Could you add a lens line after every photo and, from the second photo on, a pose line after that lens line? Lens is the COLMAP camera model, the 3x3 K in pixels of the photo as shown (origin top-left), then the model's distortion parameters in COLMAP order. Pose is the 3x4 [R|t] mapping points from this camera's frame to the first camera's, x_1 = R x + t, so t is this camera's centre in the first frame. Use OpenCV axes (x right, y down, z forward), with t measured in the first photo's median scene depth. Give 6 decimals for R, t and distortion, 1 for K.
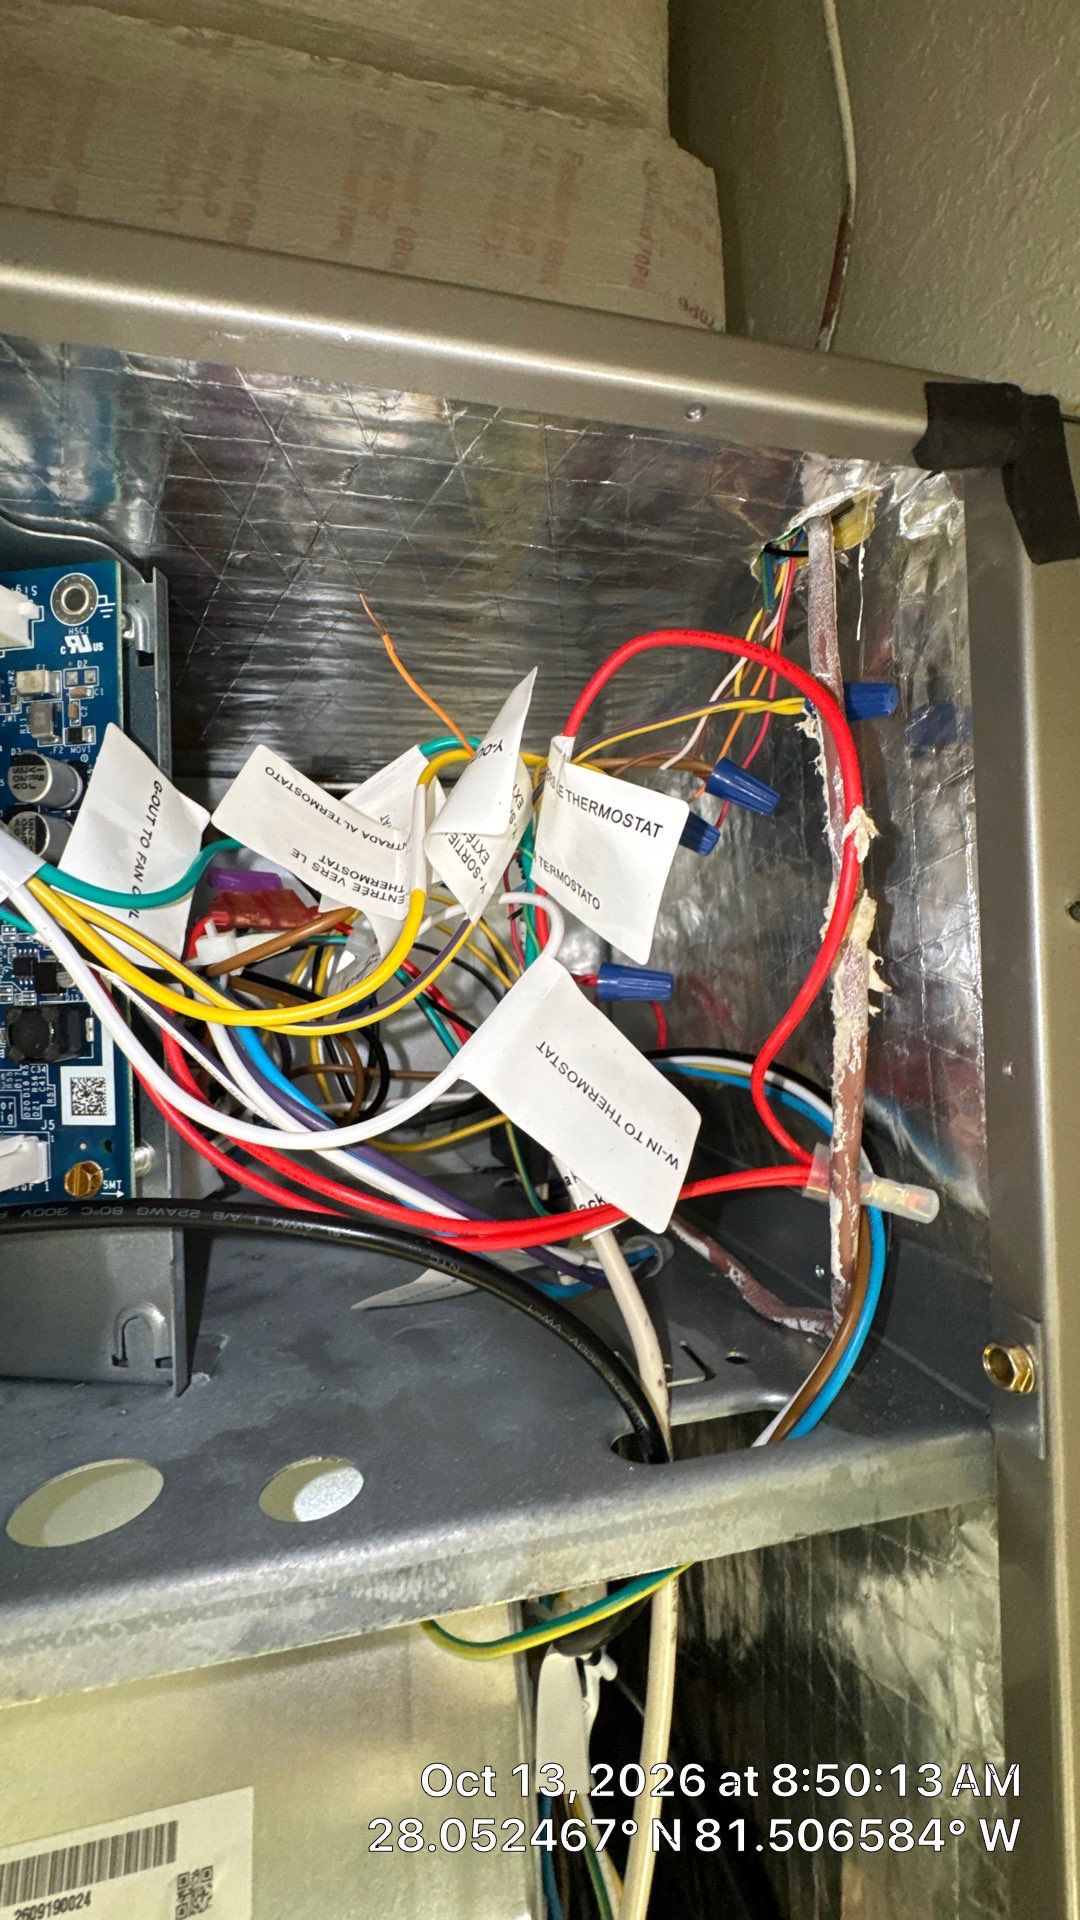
lens RADIAL K [[774.5, 0, 540.0], [0, 774.5, 960.0], [0, 0, 1]] dist [-0.001542, -0.000054]
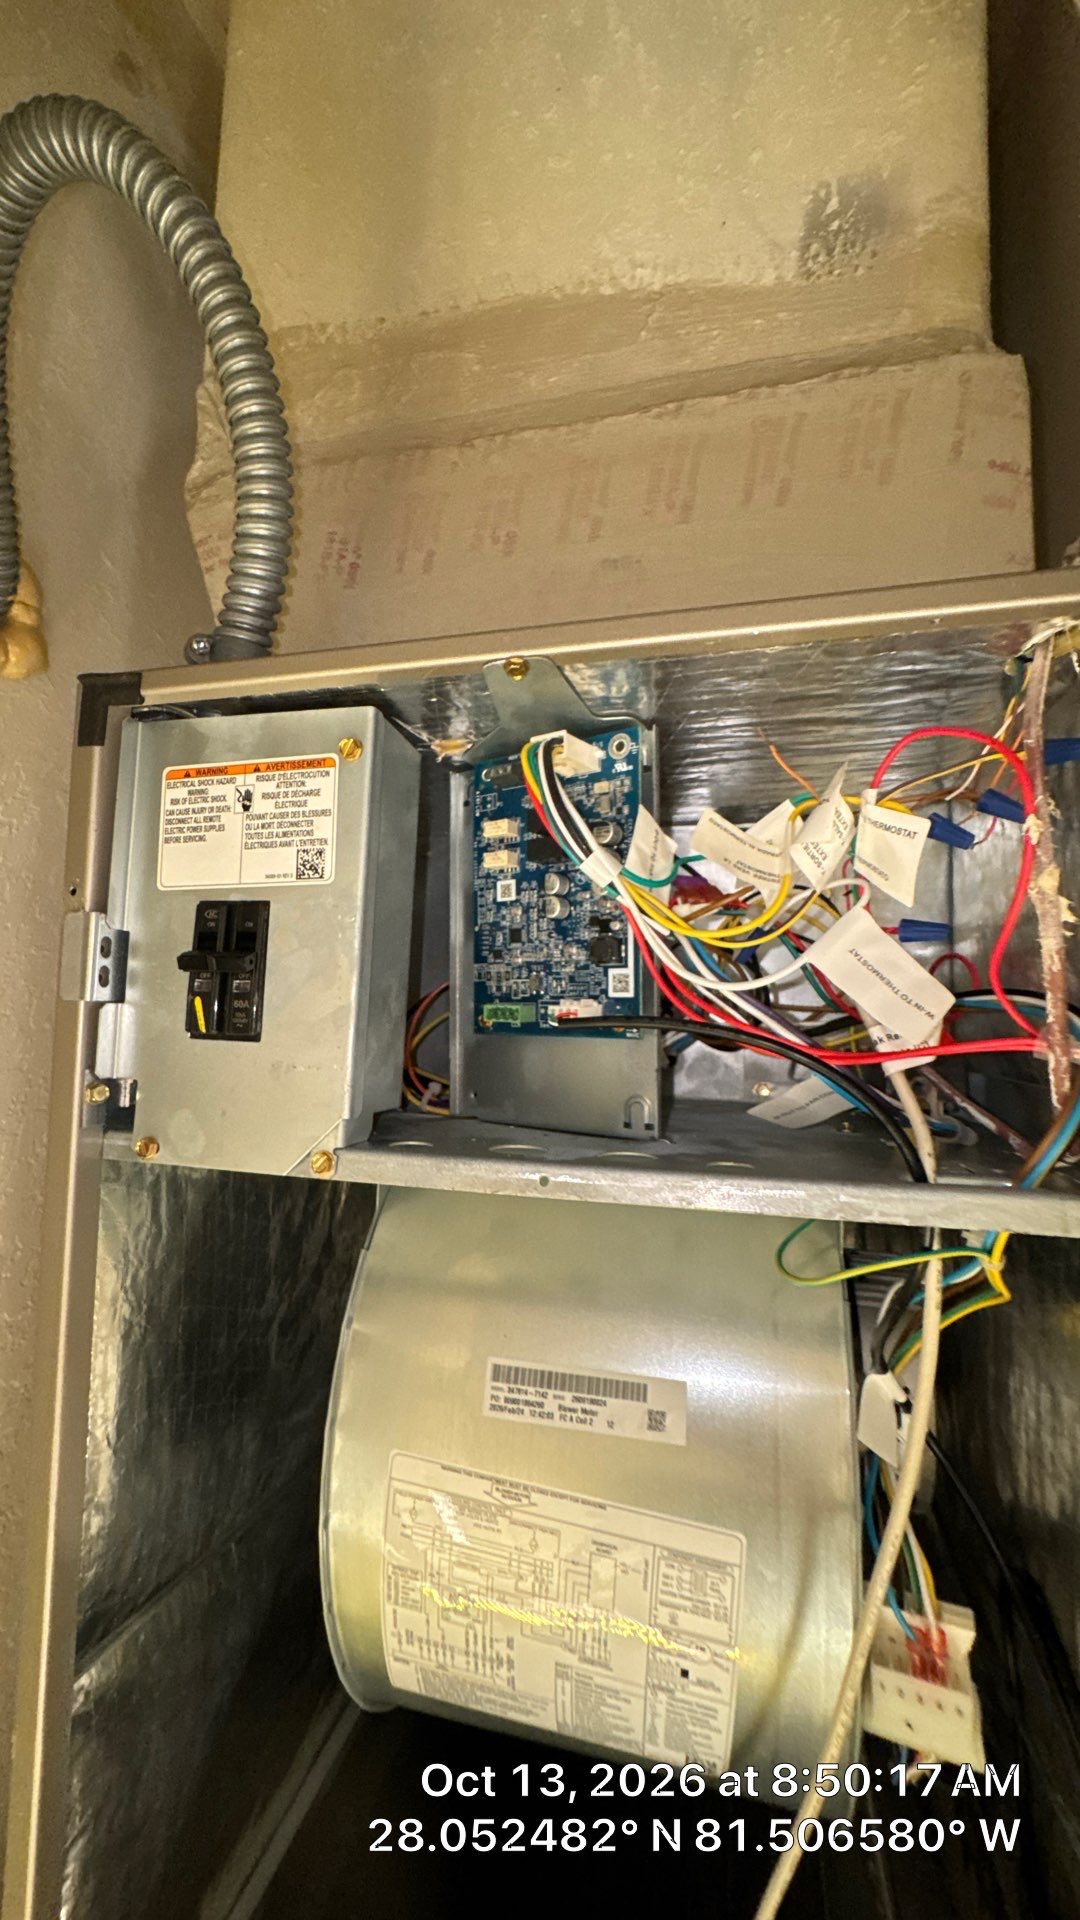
lens RADIAL K [[774.5, 0, 540.0], [0, 774.5, 960.0], [0, 0, 1]] dist [-0.001542, -0.000054]
pose [[0.891386, 0.004290, -0.453224, 0.159517], [-0.026953, 0.998687, -0.043558, 0.209677], [0.452442, 0.051043, 0.890332, -0.938244]]
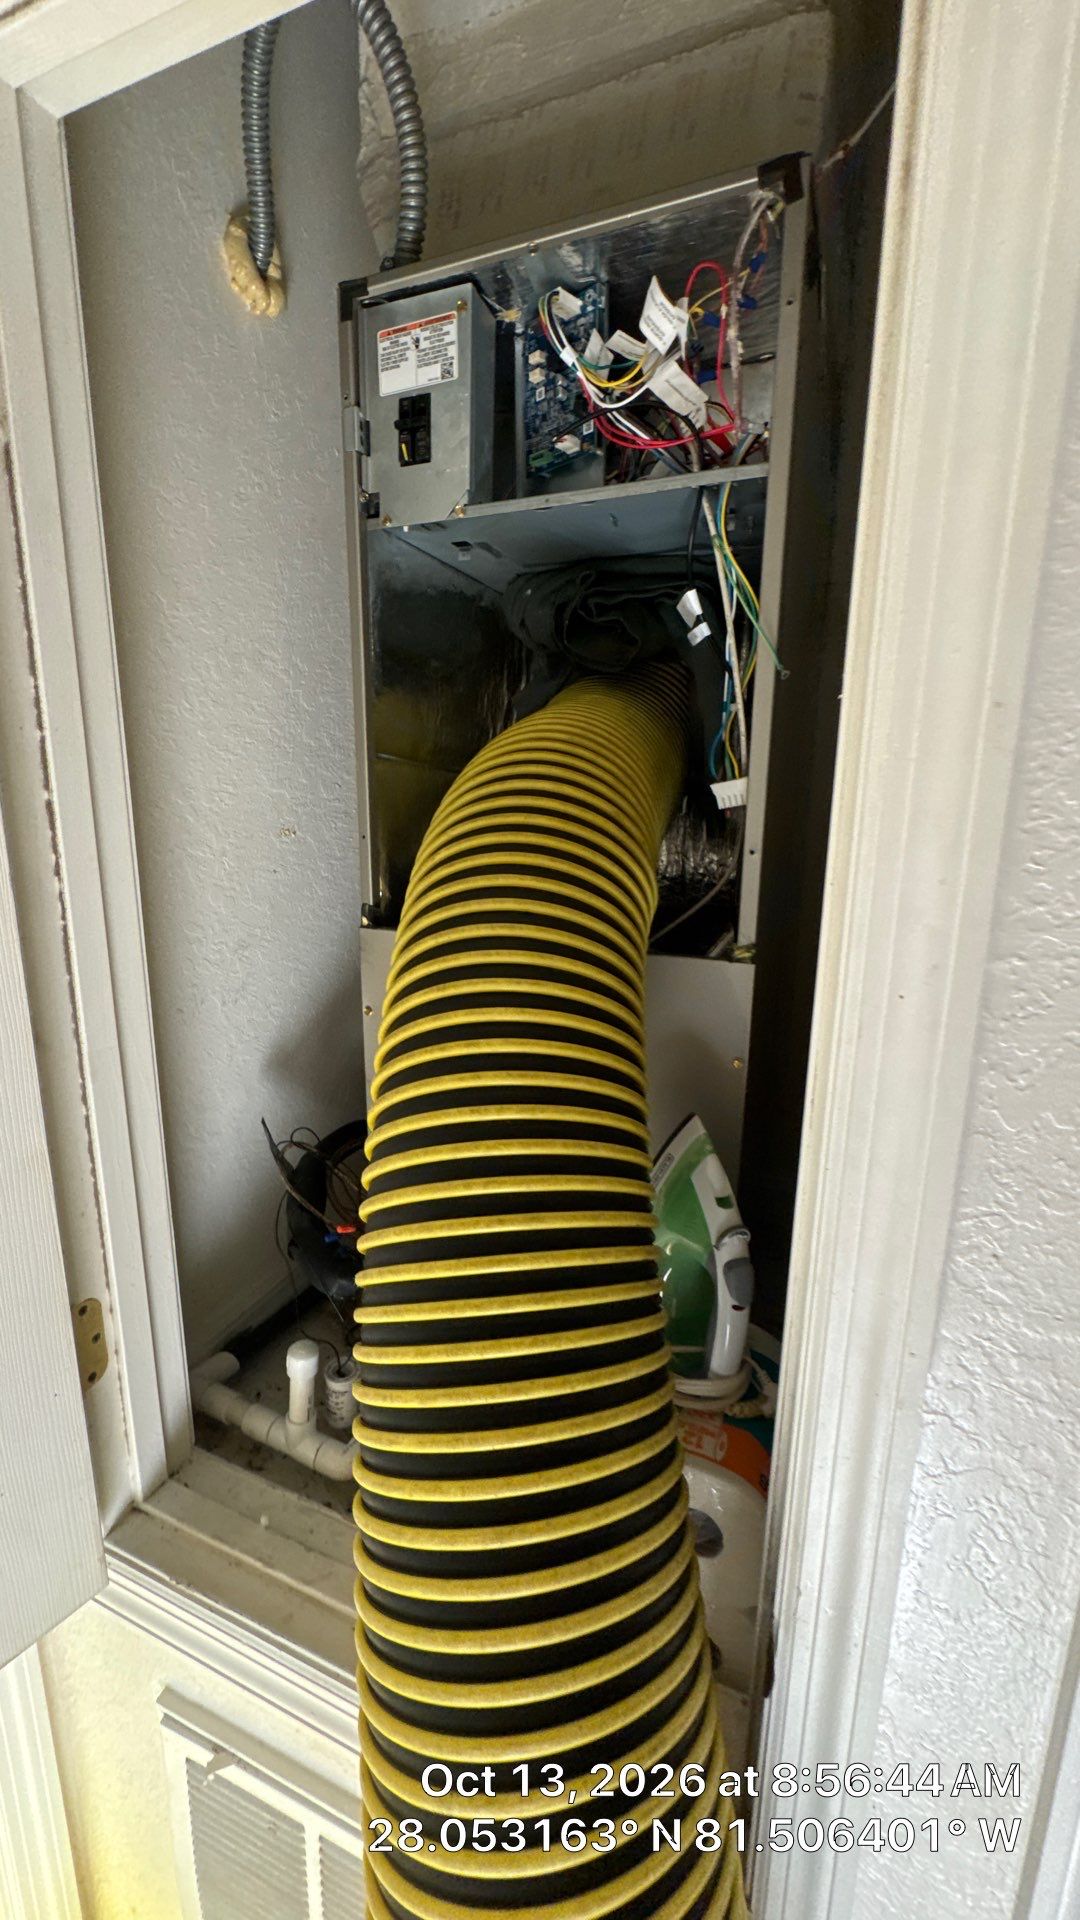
lens RADIAL K [[774.5, 0, 540.0], [0, 774.5, 960.0], [0, 0, 1]] dist [-0.001542, -0.000054]
pose [[0.815001, 0.145067, -0.561007, 2.139922], [-0.010395, 0.971660, 0.236153, 2.119289], [0.579366, -0.186633, 0.793412, -3.284614]]
